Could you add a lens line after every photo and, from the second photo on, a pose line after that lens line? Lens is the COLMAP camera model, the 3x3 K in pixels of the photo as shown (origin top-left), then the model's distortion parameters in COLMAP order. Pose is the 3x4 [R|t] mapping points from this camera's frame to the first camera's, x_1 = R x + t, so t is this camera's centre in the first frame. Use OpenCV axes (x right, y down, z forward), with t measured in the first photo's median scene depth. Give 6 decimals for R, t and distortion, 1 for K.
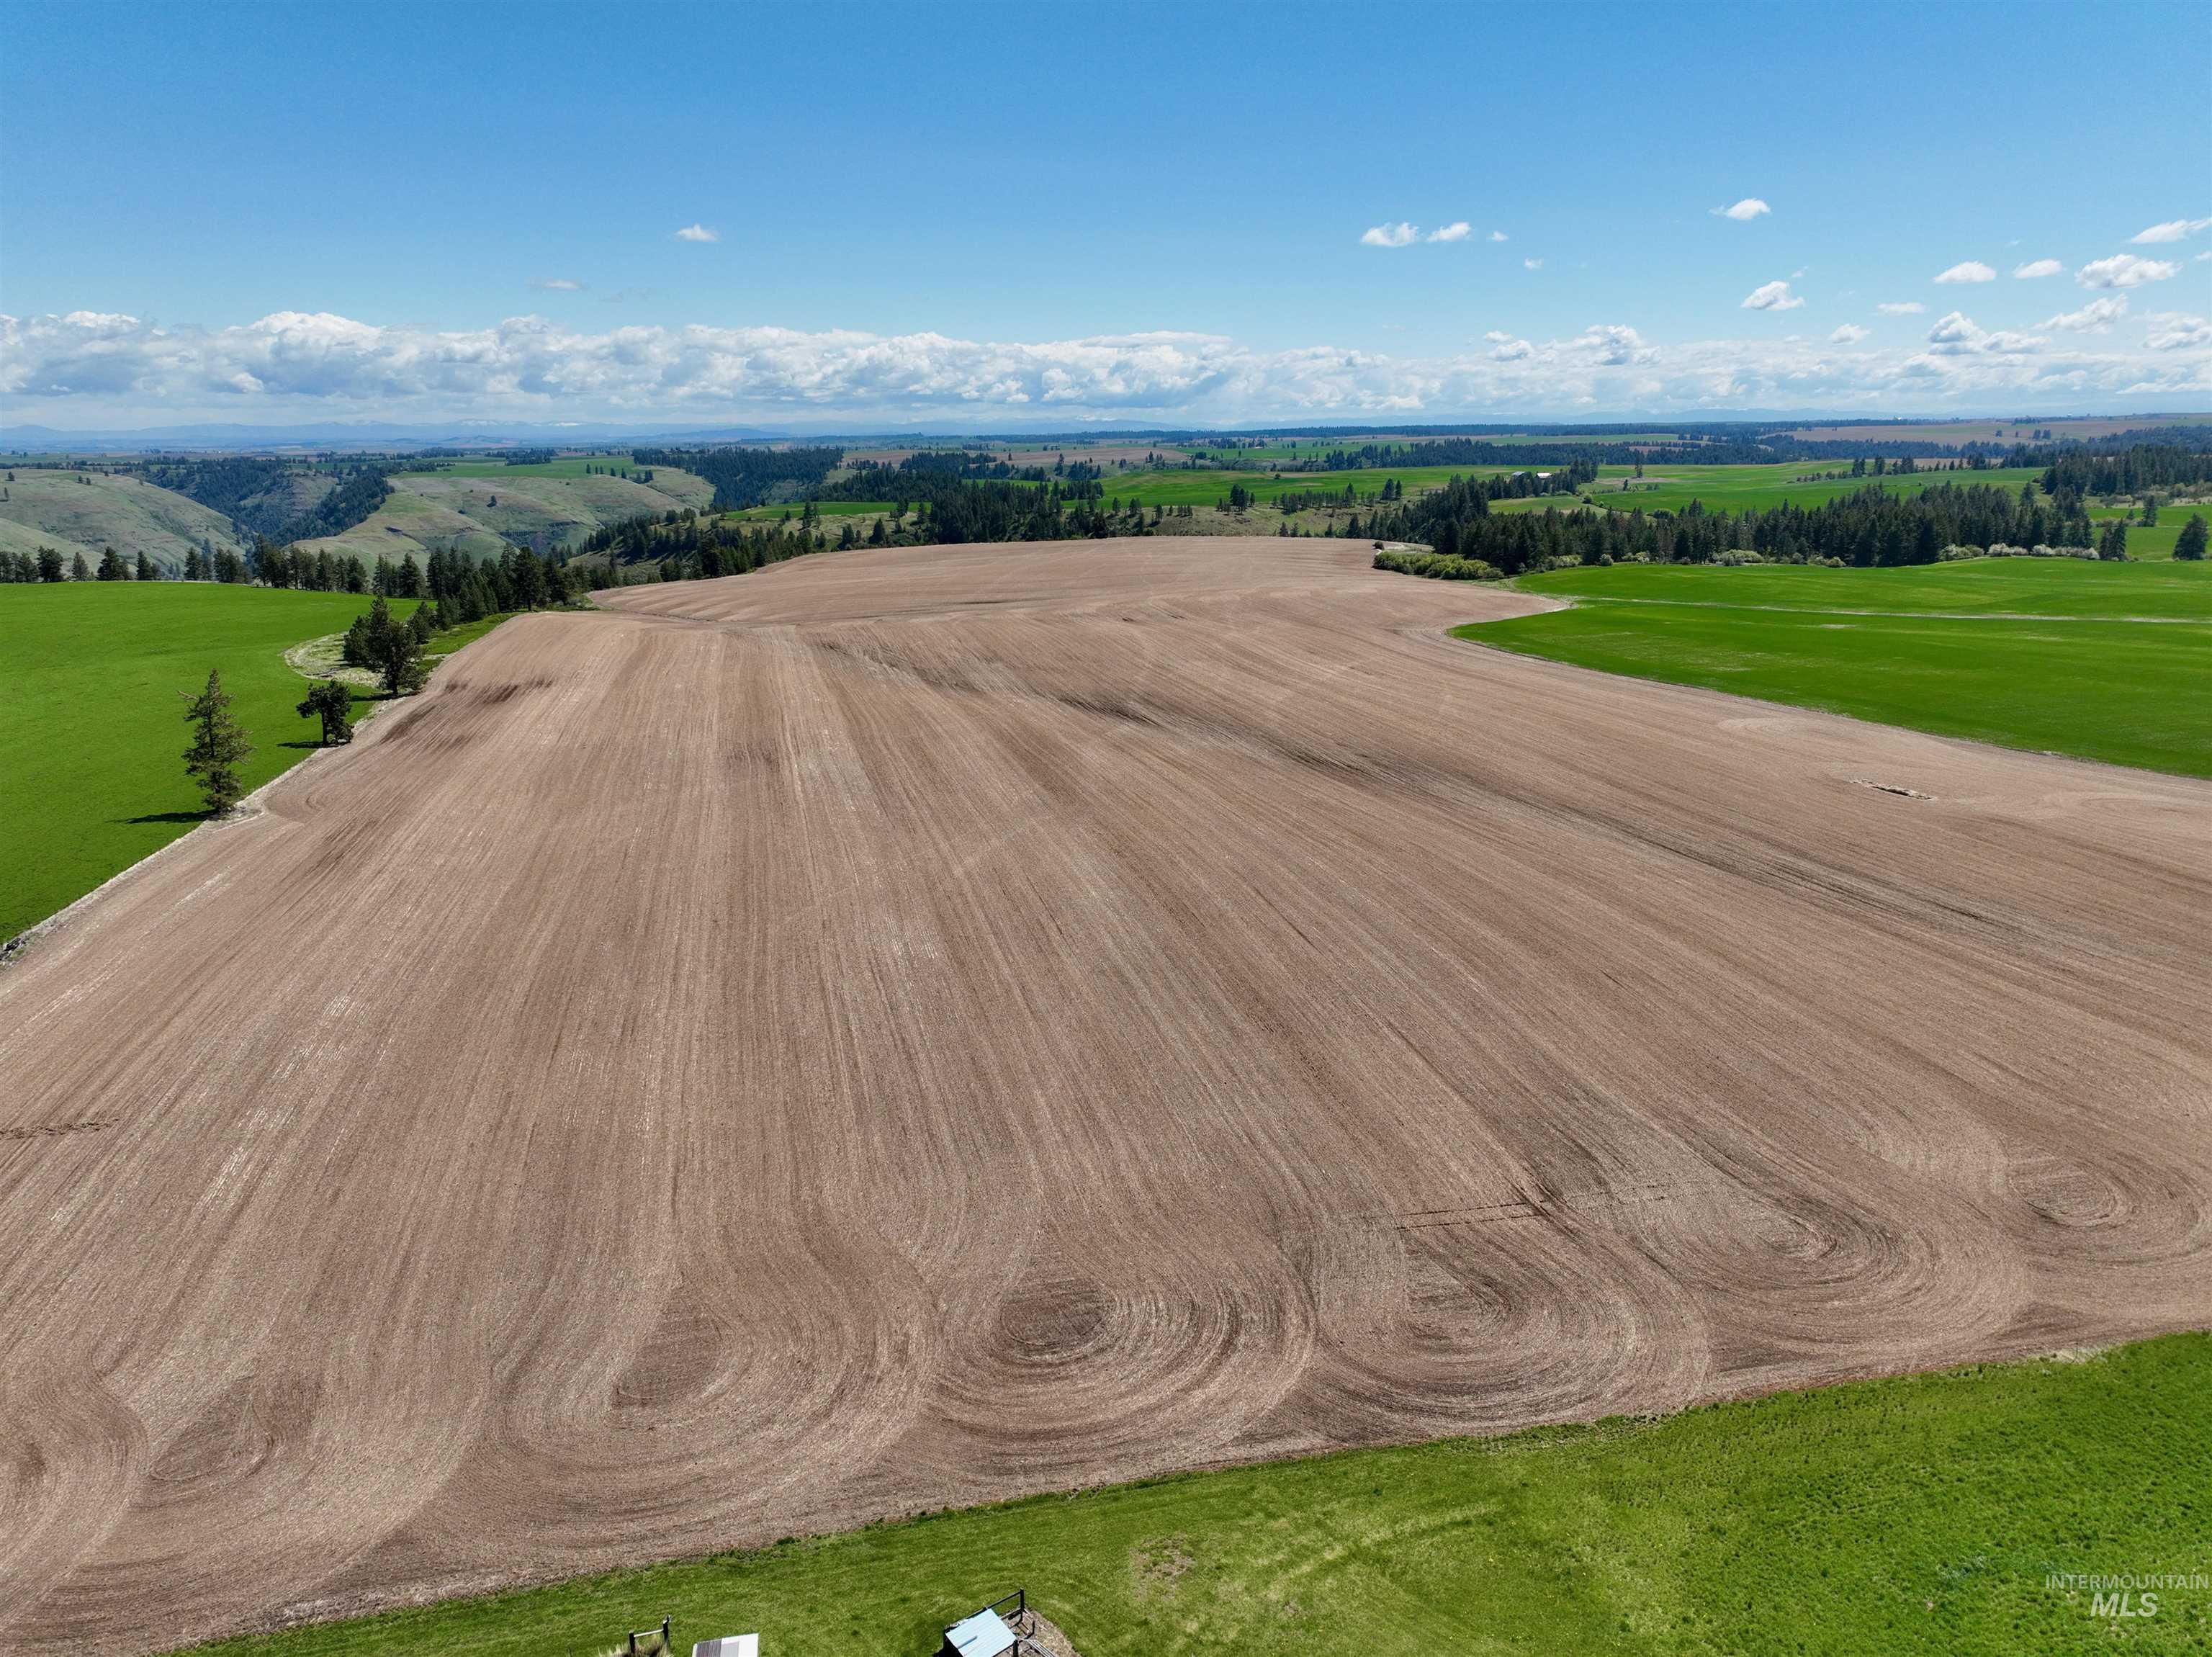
lens RADIAL K [[1558.7, 0, 1106.0], [0, 1558.7, 828.5], [0, 0, 1]] dist [-0.010529, 0.030428]
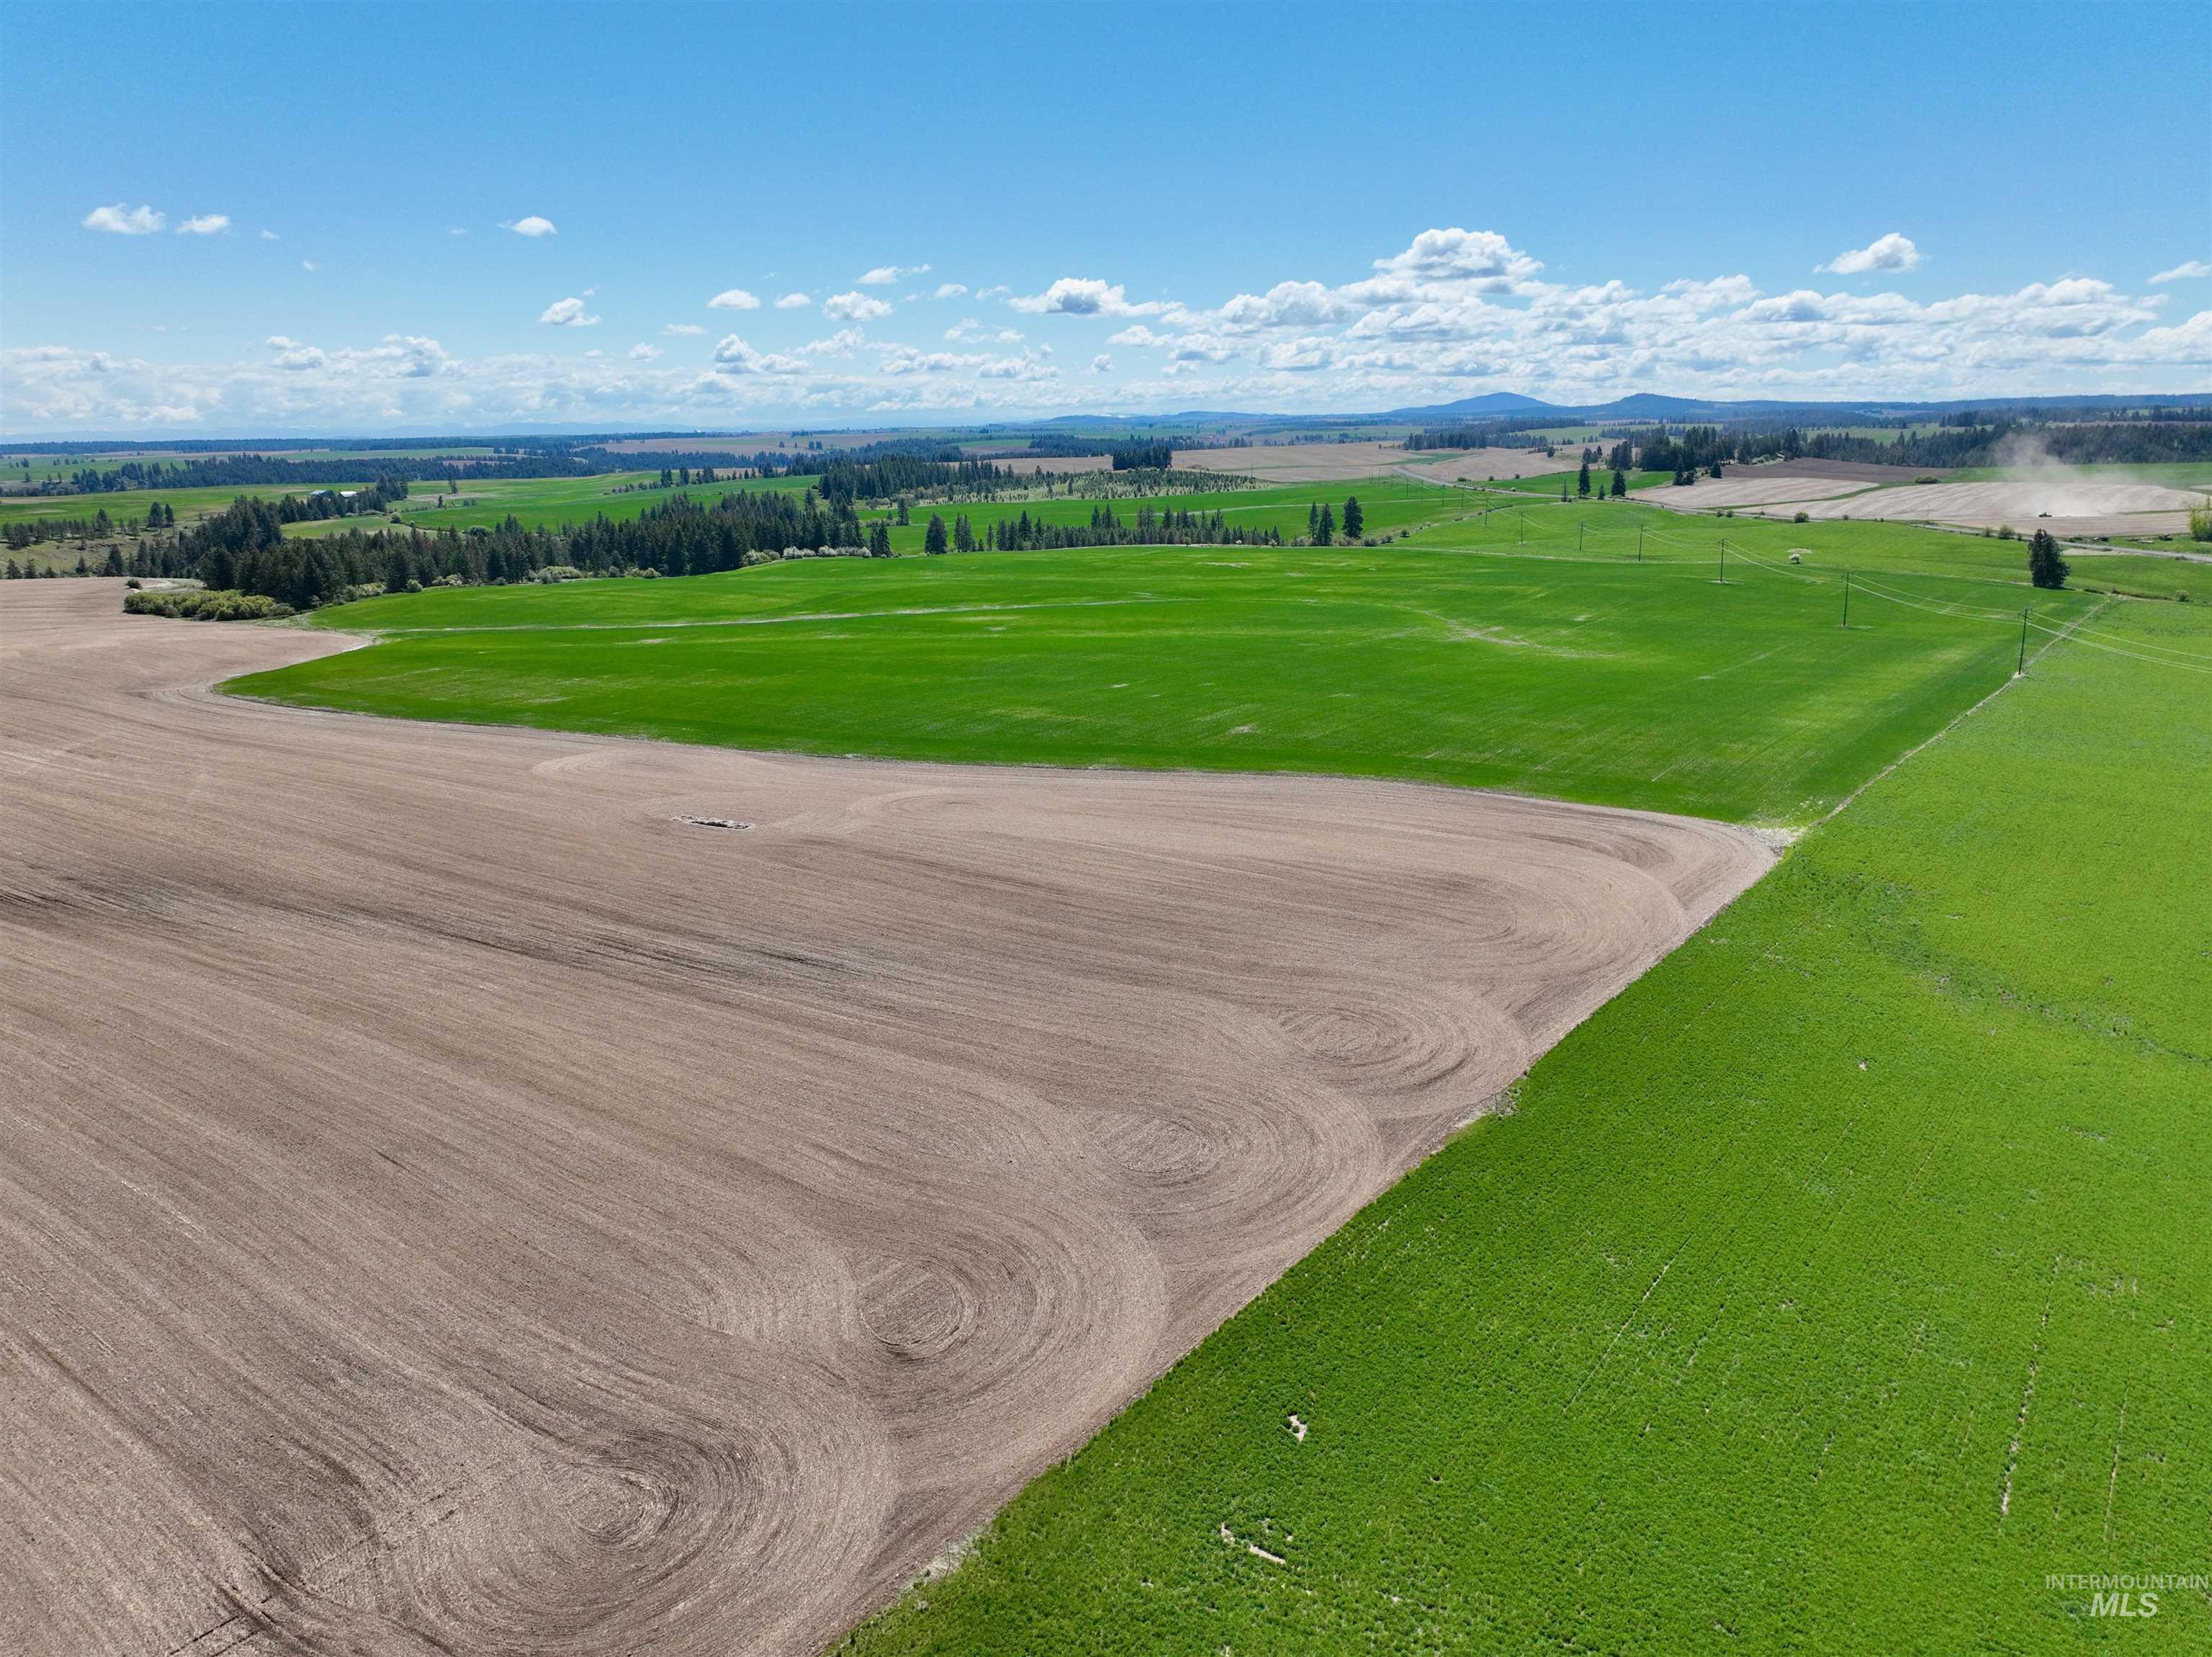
lens RADIAL K [[1558.7, 0, 1106.0], [0, 1558.7, 828.5], [0, 0, 1]] dist [-0.010529, 0.030428]
pose [[0.761506, -0.162714, 0.627402, 0.029580], [0.167674, 0.984480, 0.051807, -0.009729], [-0.626095, 0.065748, 0.776970, 0.036147]]
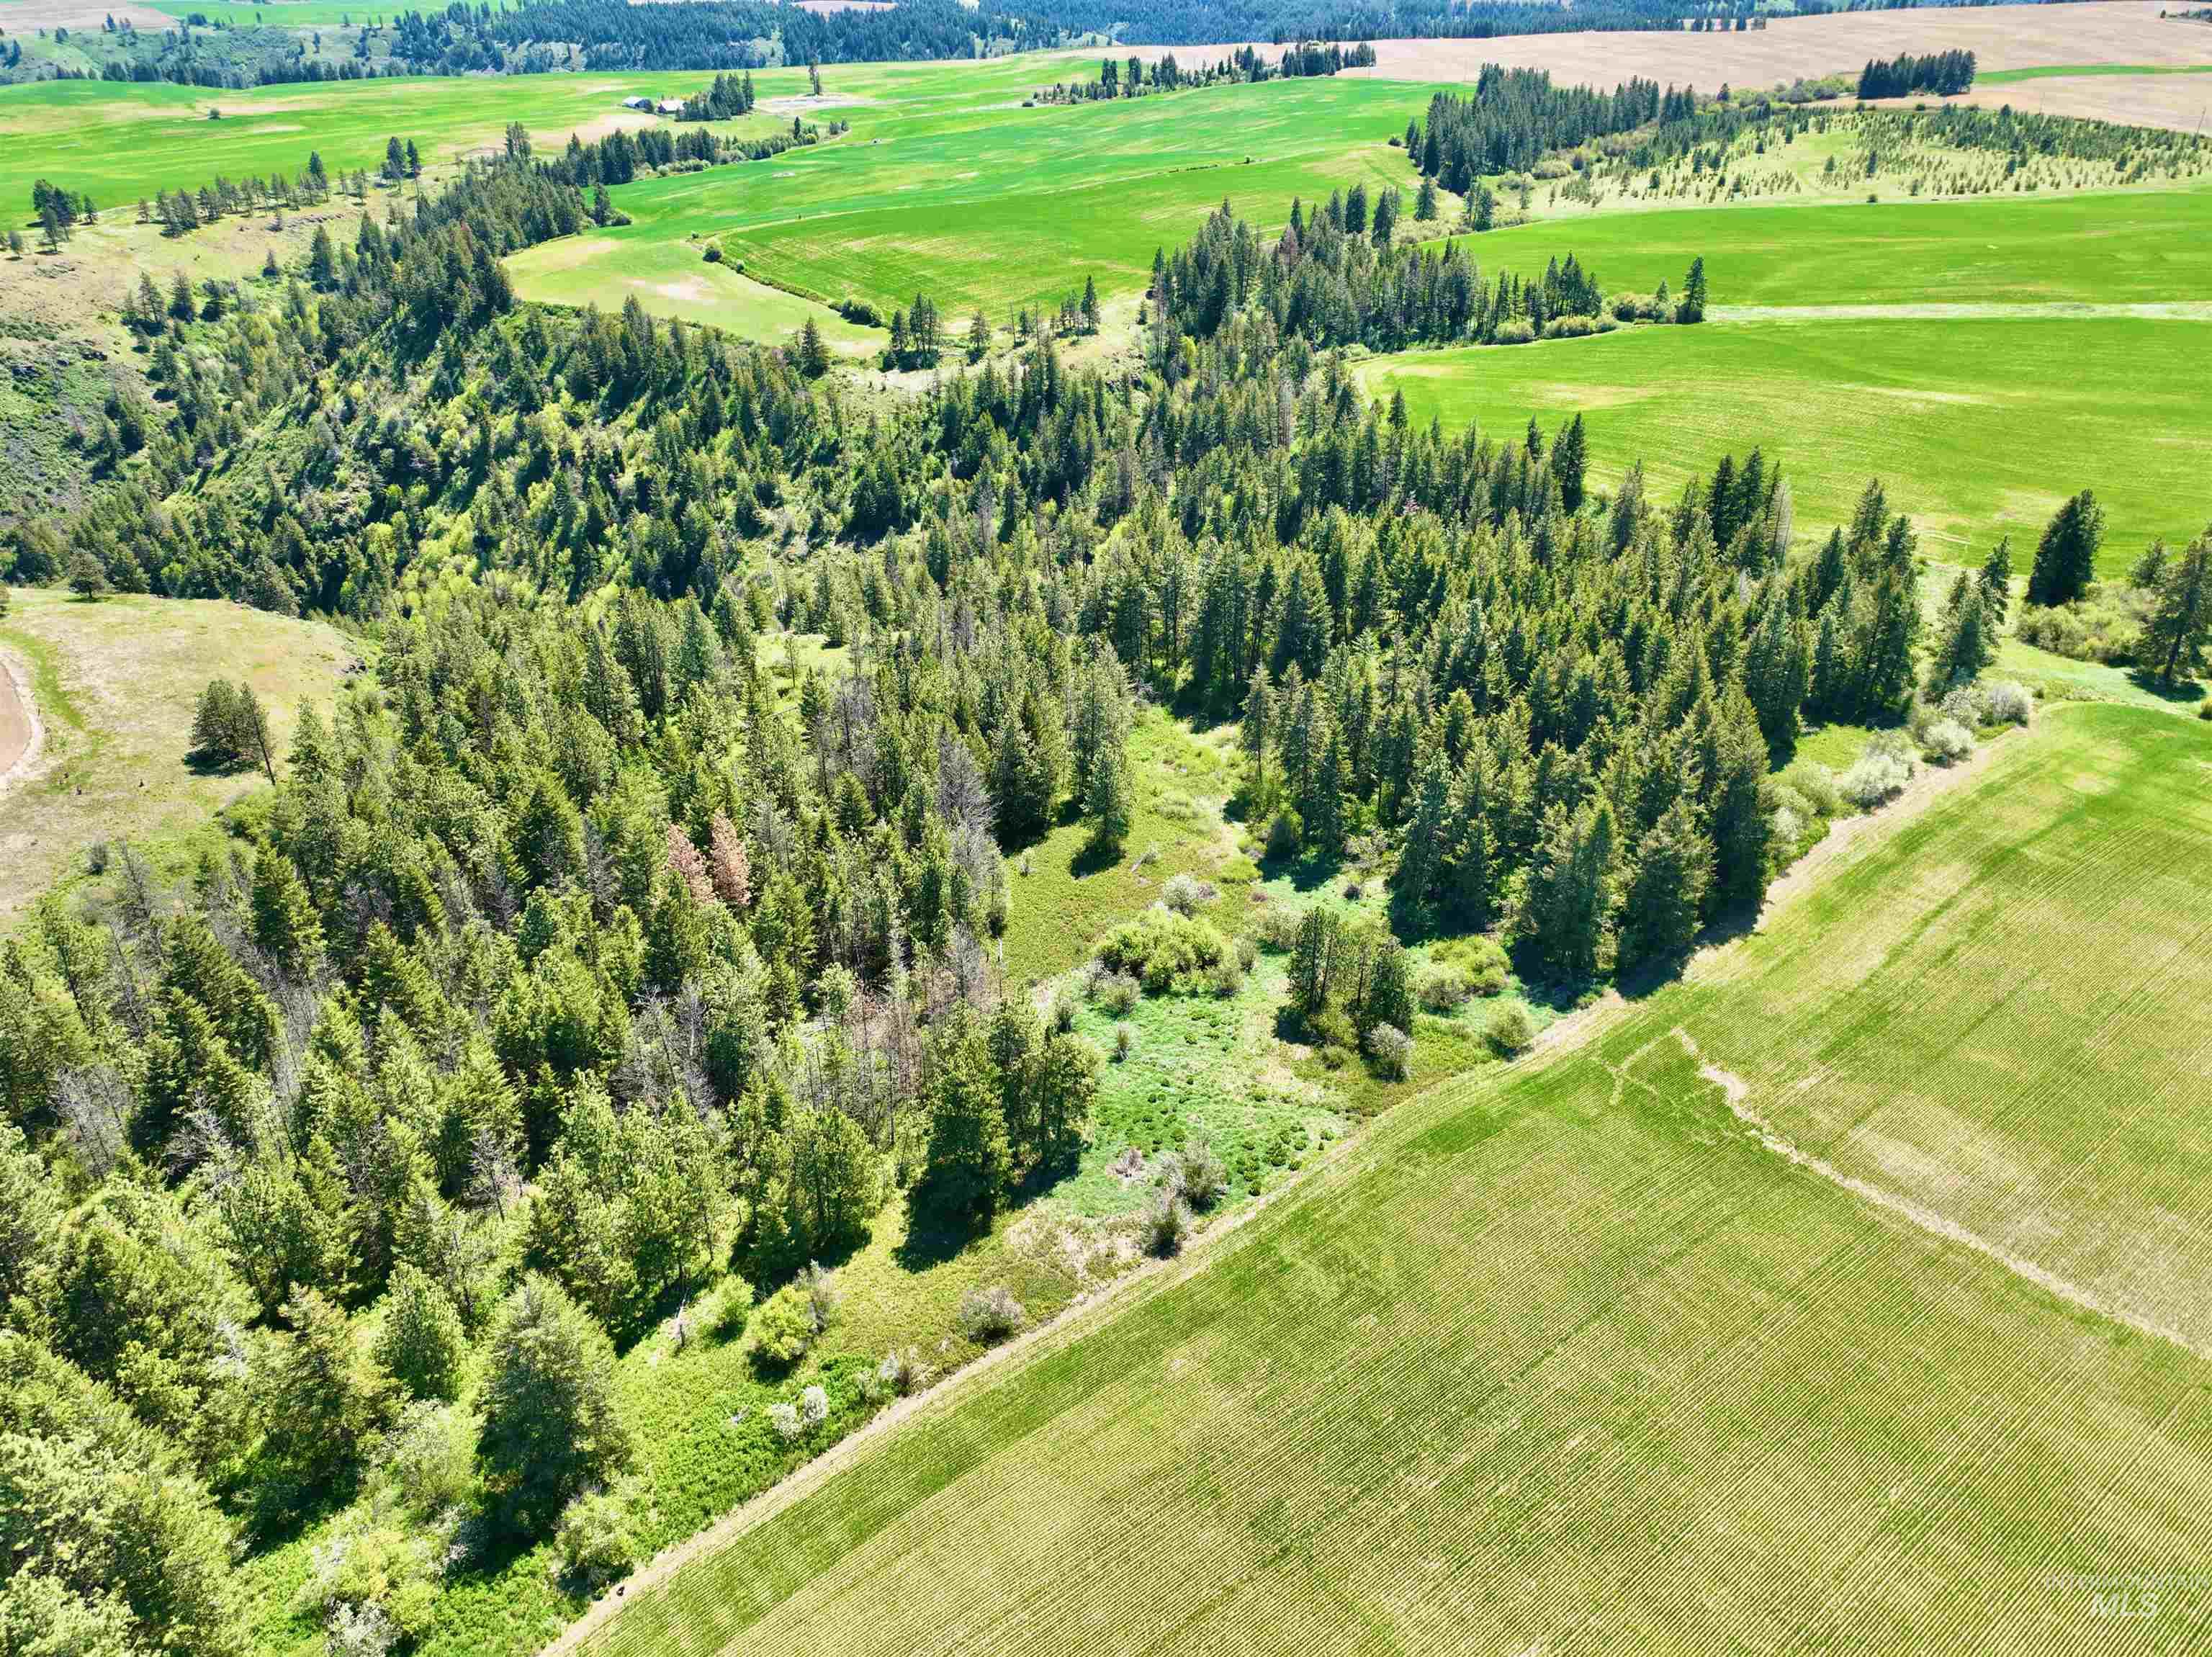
lens RADIAL K [[1555.2, 0, 1104.9], [0, 1555.2, 833.2], [0, 0, 1]] dist [-0.004370, 0.021190]
pose [[0.888402, -0.226166, 0.399488, 0.295957], [0.112063, 0.950736, 0.289038, -0.271454], [-0.445178, -0.212014, 0.869981, 0.772695]]
